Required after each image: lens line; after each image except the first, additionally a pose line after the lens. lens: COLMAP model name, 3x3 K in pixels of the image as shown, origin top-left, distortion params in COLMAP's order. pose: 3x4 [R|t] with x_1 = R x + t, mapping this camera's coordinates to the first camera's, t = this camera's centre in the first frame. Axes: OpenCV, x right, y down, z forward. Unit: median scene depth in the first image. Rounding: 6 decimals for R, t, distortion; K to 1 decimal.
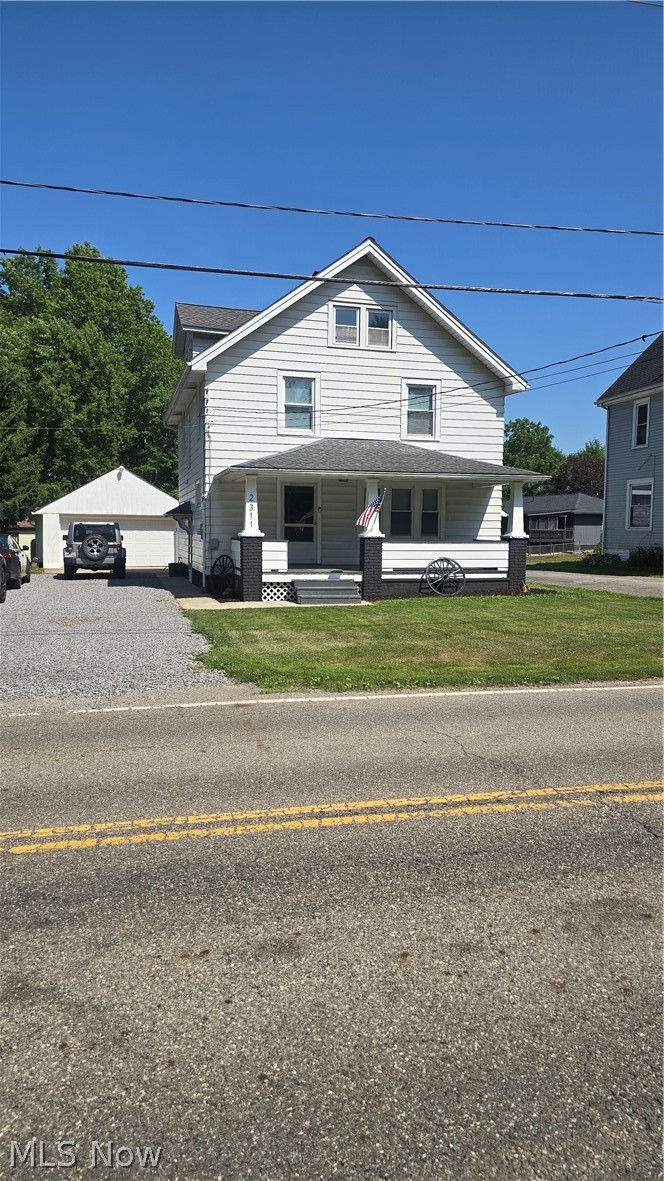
lens RADIAL K [[797.4, 0, 334.4], [0, 797.4, 591.5], [0, 0, 1]] dist [0.024913, -0.012366]
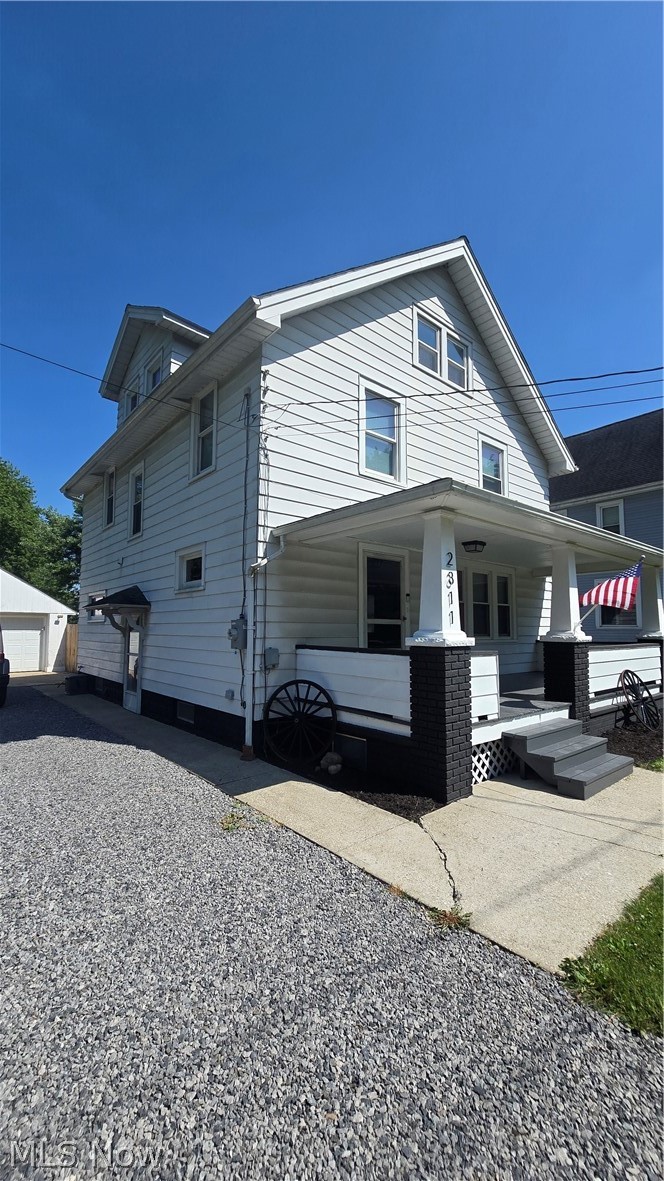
lens RADIAL K [[484.5, 0, 325.2], [0, 484.5, 587.3], [0, 0, 1]] dist [-0.003565, 0.001117]
pose [[0.909046, 0.030314, 0.415591, -0.253260], [0.036035, 0.987895, -0.150880, -0.056767], [-0.415134, 0.152133, 0.896950, 0.705391]]
